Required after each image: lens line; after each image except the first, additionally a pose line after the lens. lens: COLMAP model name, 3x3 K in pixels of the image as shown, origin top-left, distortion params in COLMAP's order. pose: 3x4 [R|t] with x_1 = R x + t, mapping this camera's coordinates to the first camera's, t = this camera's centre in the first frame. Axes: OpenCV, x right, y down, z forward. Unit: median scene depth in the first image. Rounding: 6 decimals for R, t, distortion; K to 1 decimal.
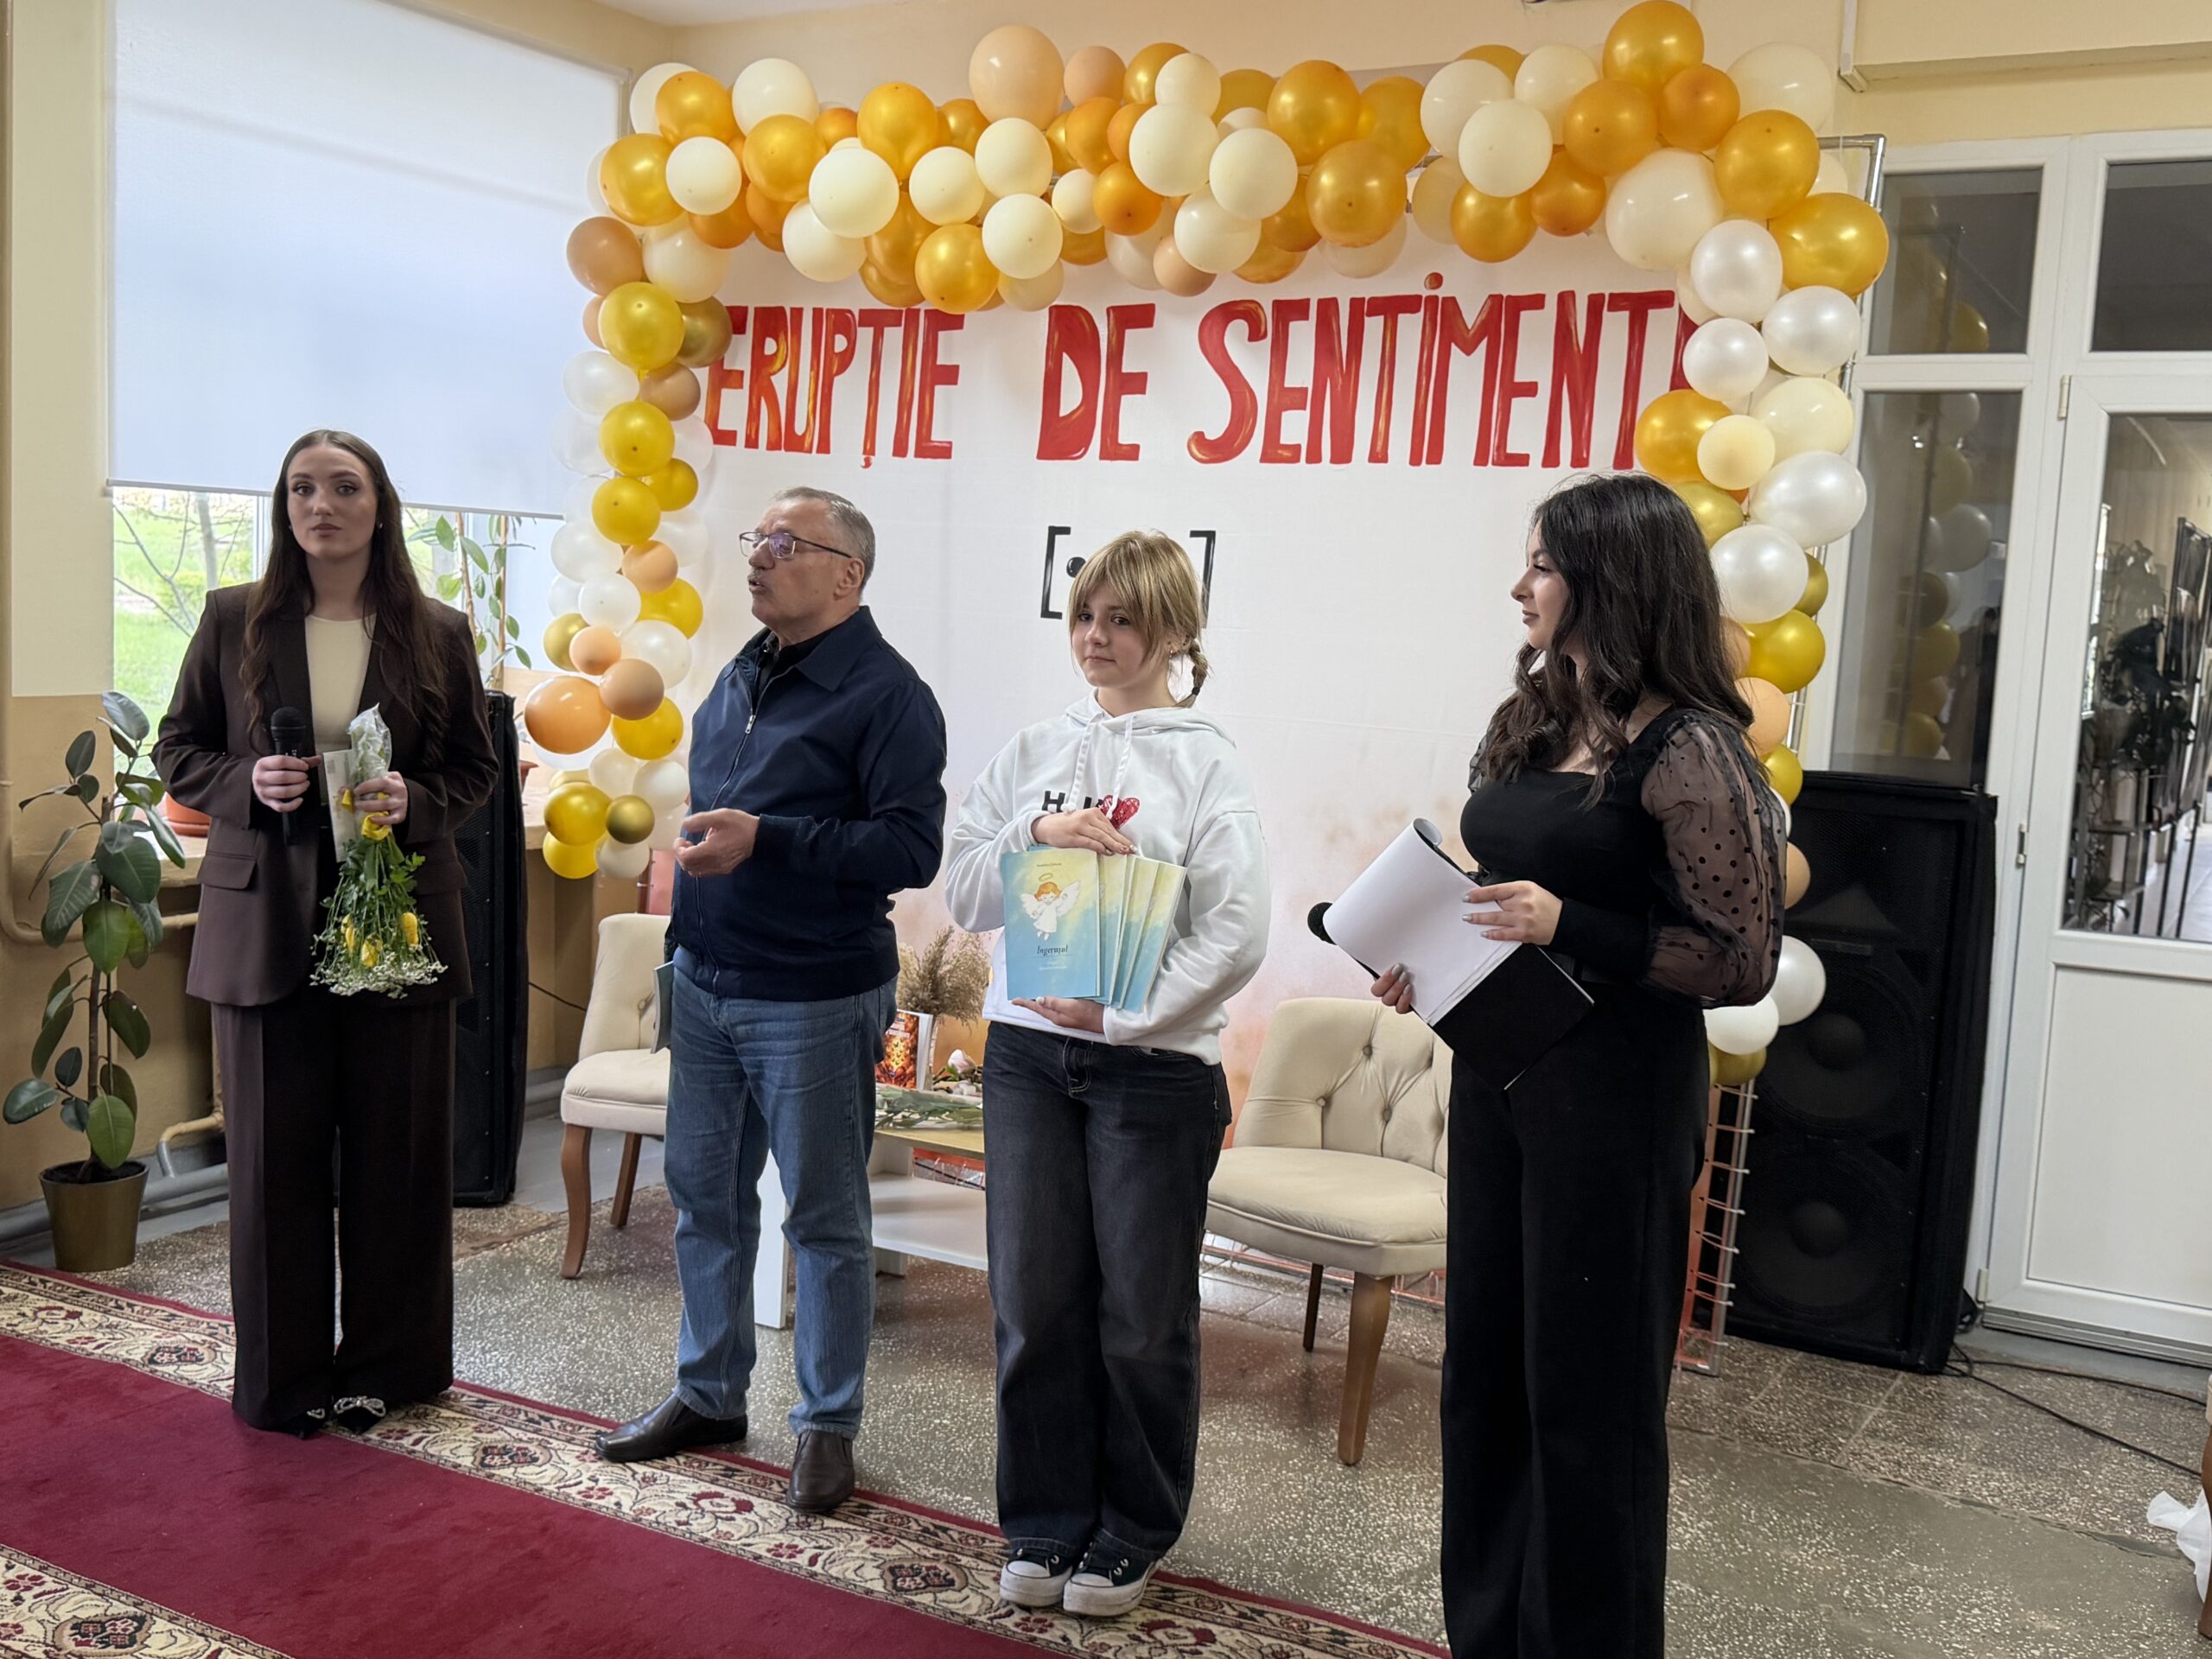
lens RADIAL K [[2198.9, 0, 1100.9], [0, 2198.9, 836.3], [0, 0, 1]] dist [0.195284, -0.377866]
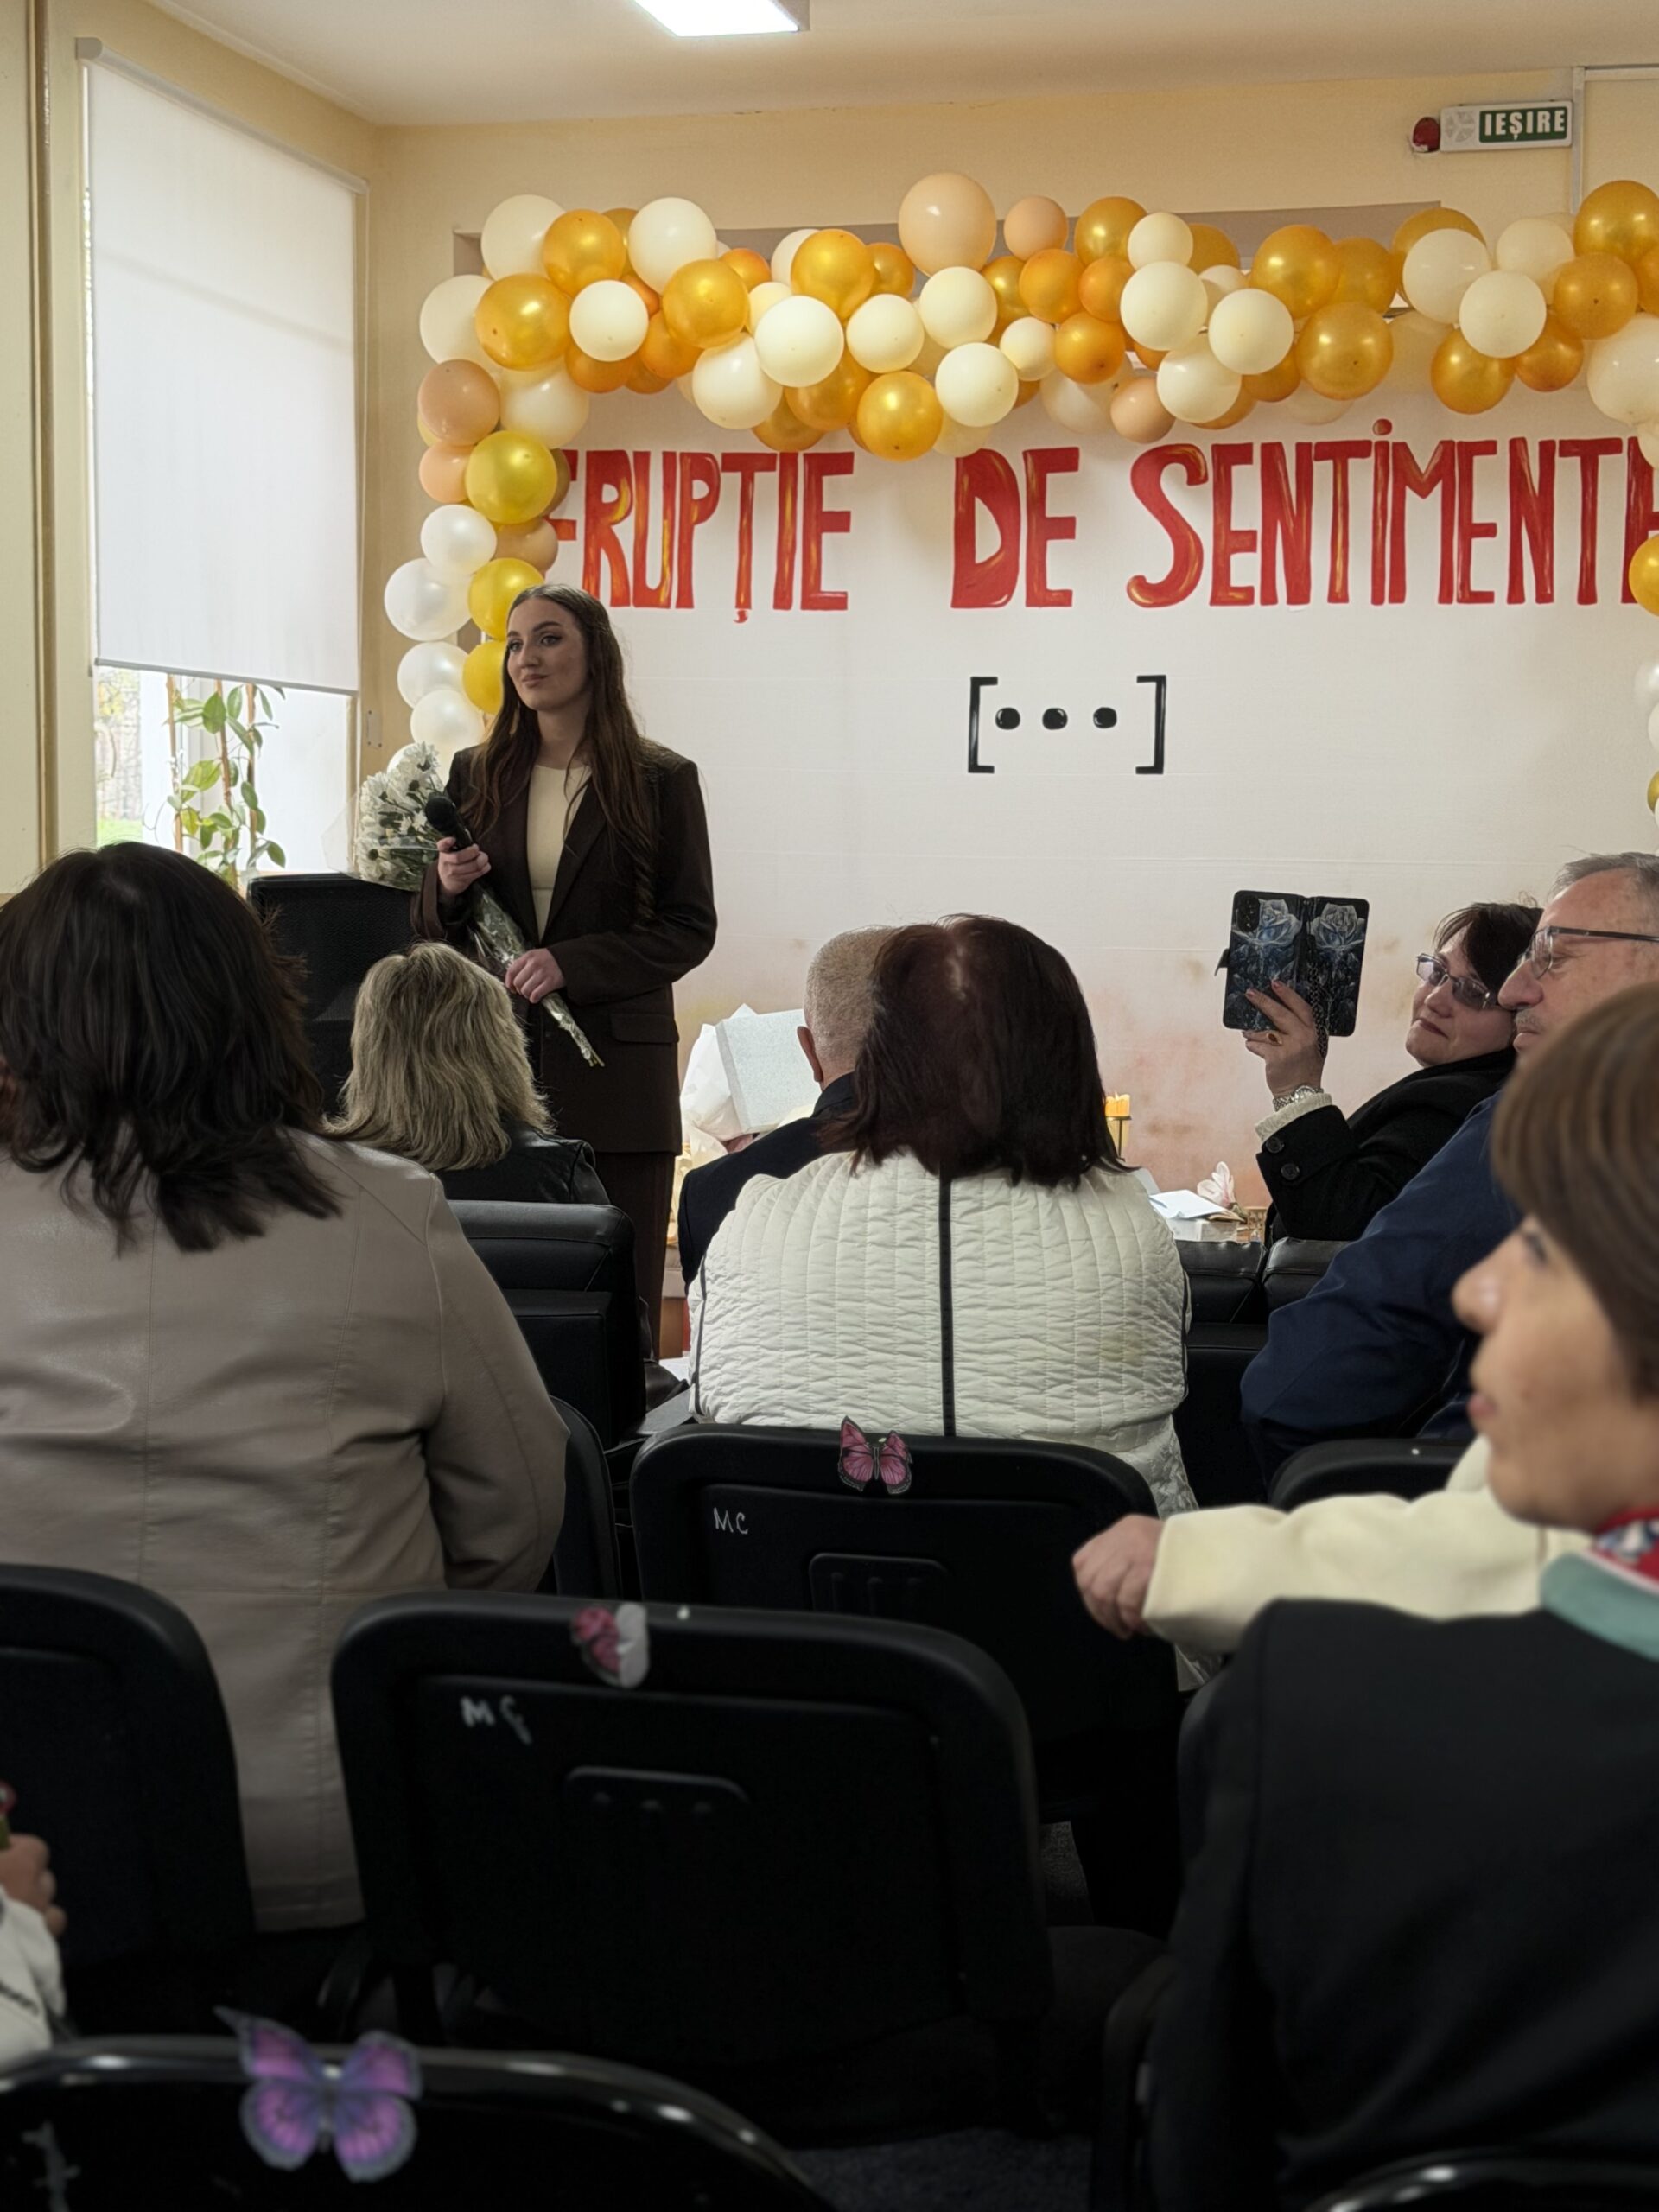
lens RADIAL K [[4181.1, 0, 829.5], [0, 4181.1, 1106.0], [0, 0, 1]] dist [0.181397, 0.258116]
pose [[0.949799, -0.060317, 0.306990, -0.700404], [0.074427, 0.996631, -0.034452, 0.110035], [-0.303878, 0.055571, 0.951089, -0.746792]]
